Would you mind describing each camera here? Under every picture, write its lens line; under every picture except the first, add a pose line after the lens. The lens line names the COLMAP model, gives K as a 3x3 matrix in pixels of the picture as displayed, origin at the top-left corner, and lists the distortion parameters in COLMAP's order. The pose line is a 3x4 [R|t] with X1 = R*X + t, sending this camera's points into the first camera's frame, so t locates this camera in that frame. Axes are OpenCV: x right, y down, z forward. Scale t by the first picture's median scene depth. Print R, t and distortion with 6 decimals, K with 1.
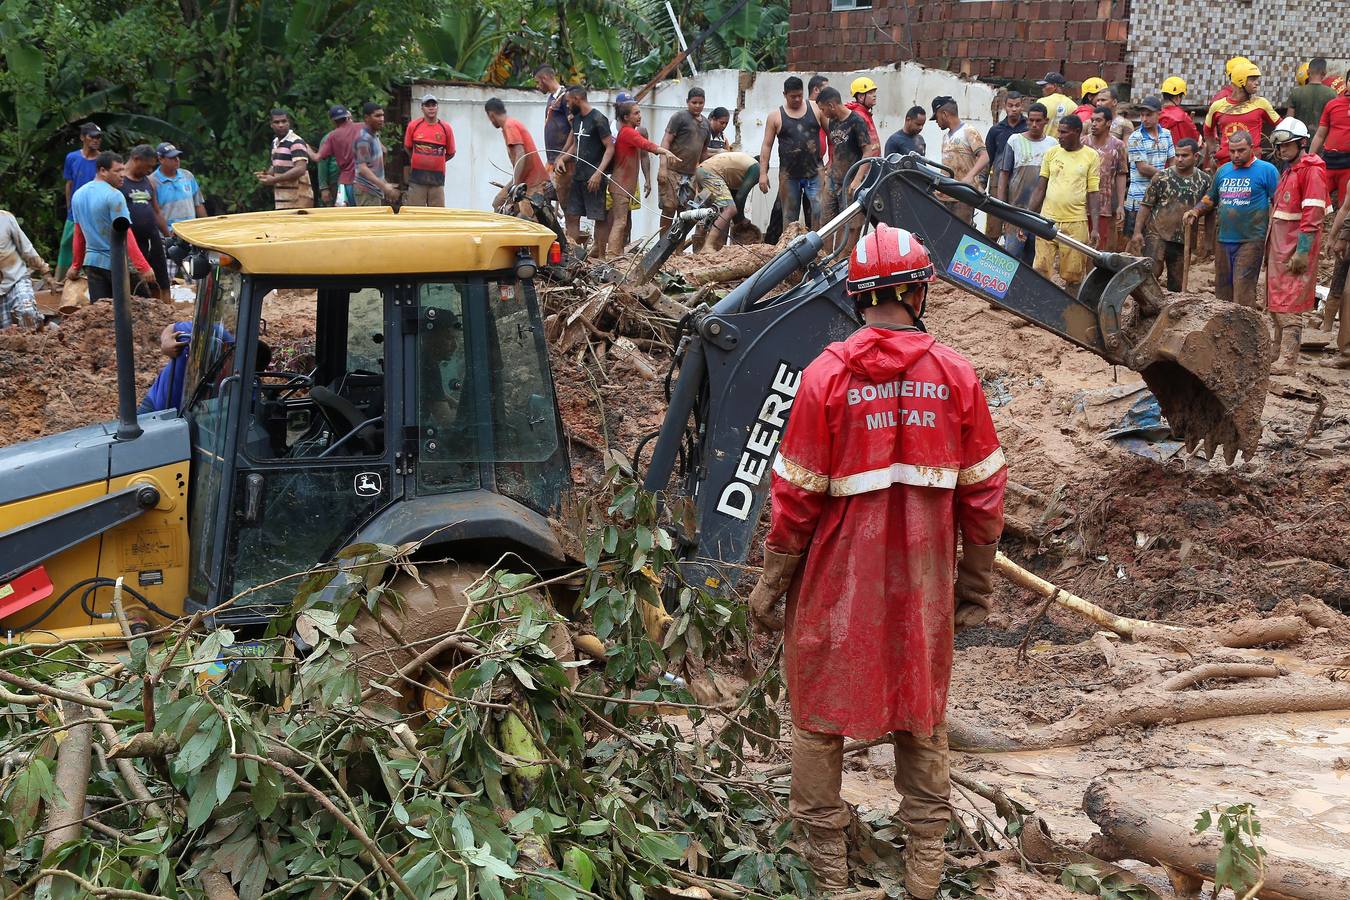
lens RADIAL K [[1022.5, 0, 692.4], [0, 1022.5, 431.9], [0, 0, 1]] dist [-0.148499, 0.192968]
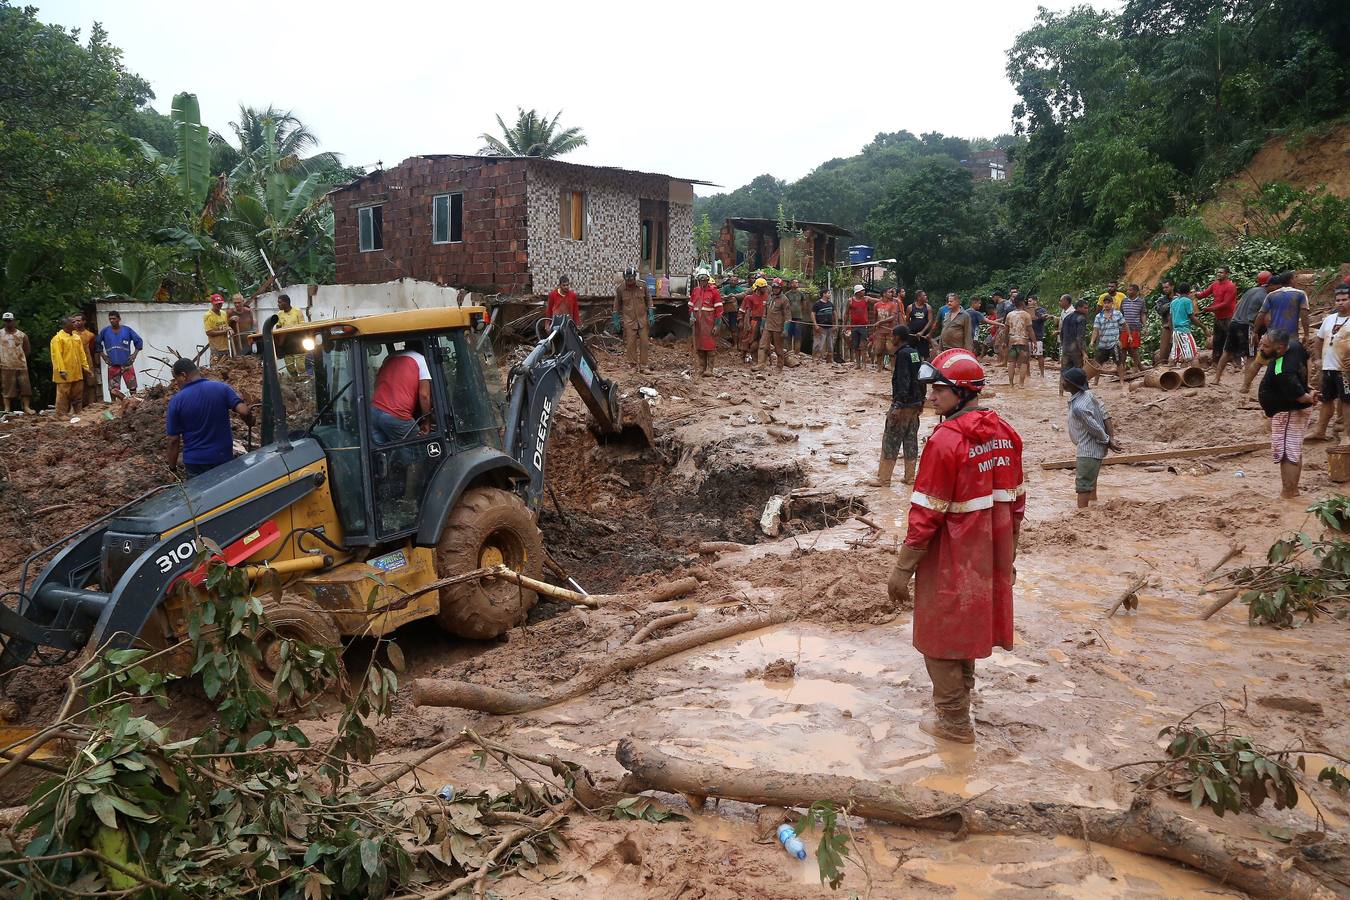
lens RADIAL K [[1022.5, 0, 692.4], [0, 1022.5, 431.9], [0, 0, 1]] dist [-0.148499, 0.192968]
pose [[0.910288, -0.082803, 0.405611, -0.040848], [0.108961, 0.993167, -0.041787, 0.017027], [-0.399379, 0.082234, 0.913090, -0.465523]]
